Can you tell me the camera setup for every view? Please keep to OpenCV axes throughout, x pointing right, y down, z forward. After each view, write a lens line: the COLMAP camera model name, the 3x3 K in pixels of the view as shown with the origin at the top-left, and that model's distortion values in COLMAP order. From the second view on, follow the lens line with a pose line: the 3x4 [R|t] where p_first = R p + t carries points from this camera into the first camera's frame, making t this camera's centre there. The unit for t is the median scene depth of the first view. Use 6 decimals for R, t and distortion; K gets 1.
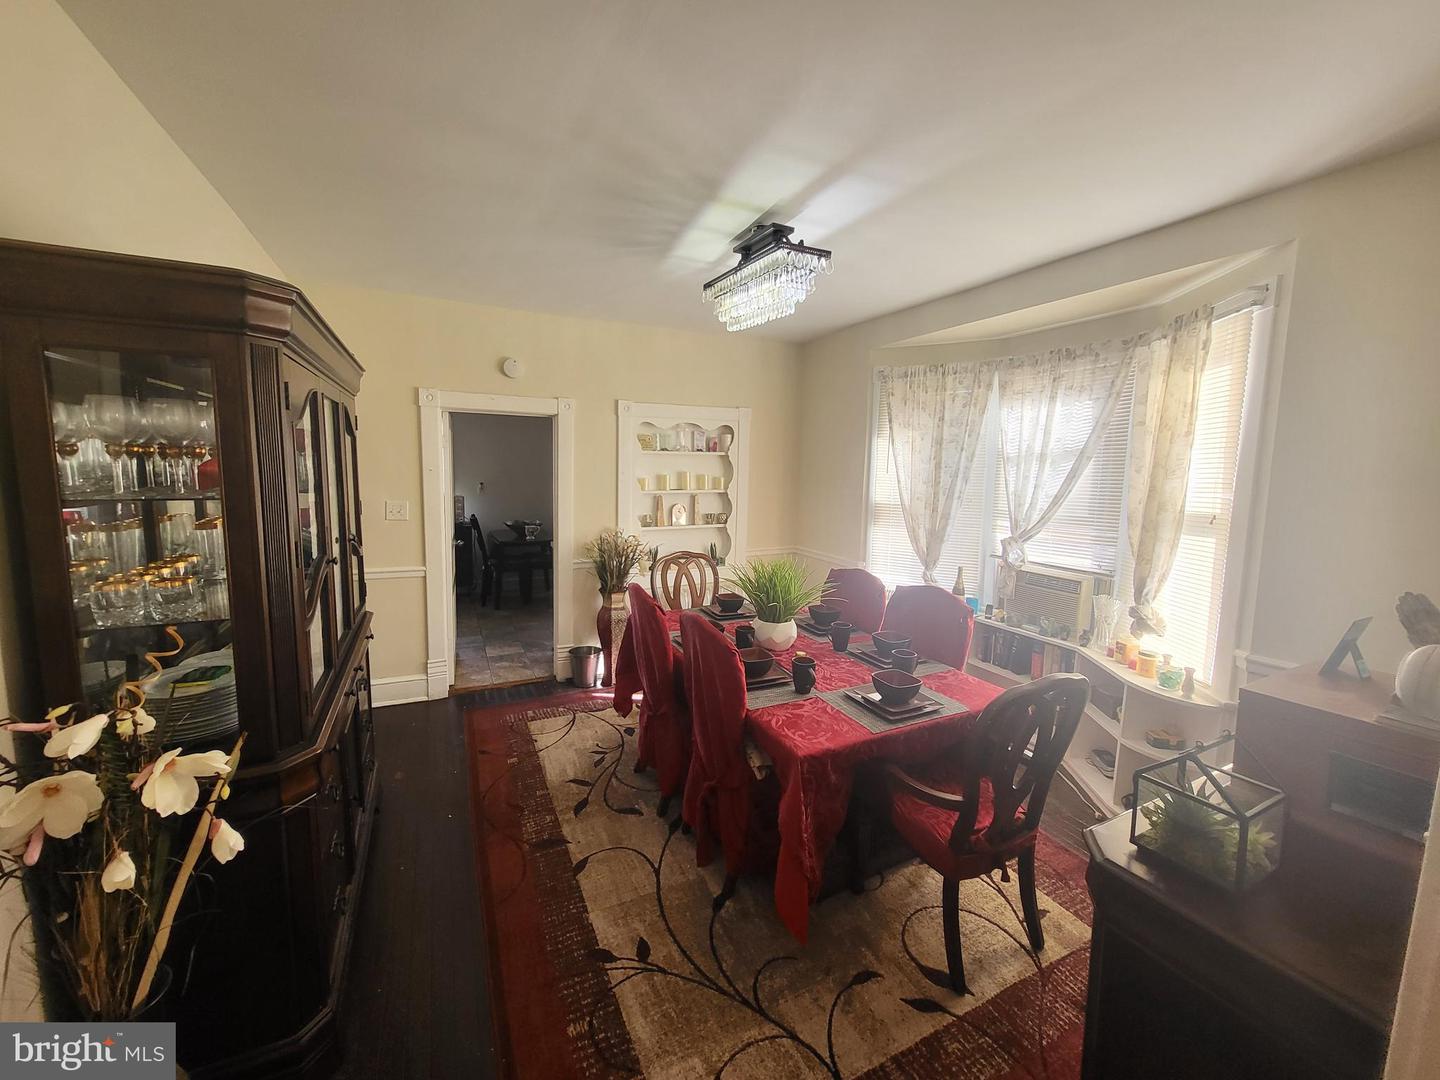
lens RADIAL K [[567.3, 0, 727.6], [0, 567.3, 528.2], [0, 0, 1]] dist [-0.005851, 0.000079]
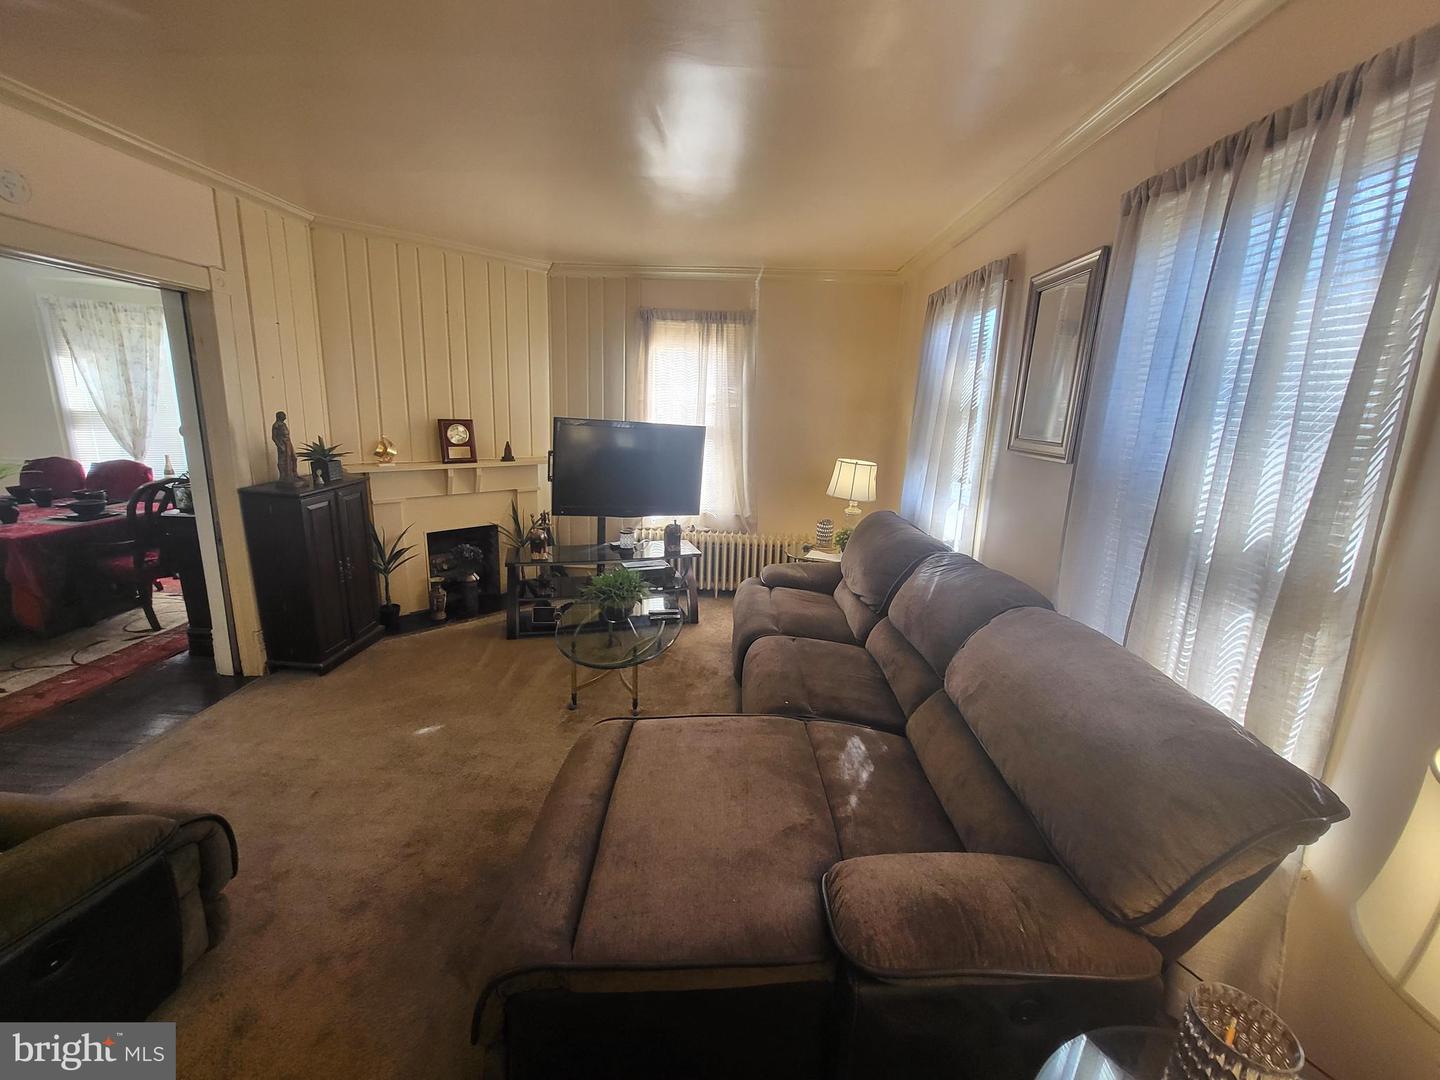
lens RADIAL K [[567.3, 0, 720.9], [0, 567.3, 538.3], [0, 0, 1]] dist [-0.005851, 0.000079]
pose [[0.500777, -0.194233, 0.843502, -0.125284], [0.061810, 0.980034, 0.188977, 0.090959], [-0.863367, -0.042498, 0.502784, -0.915009]]
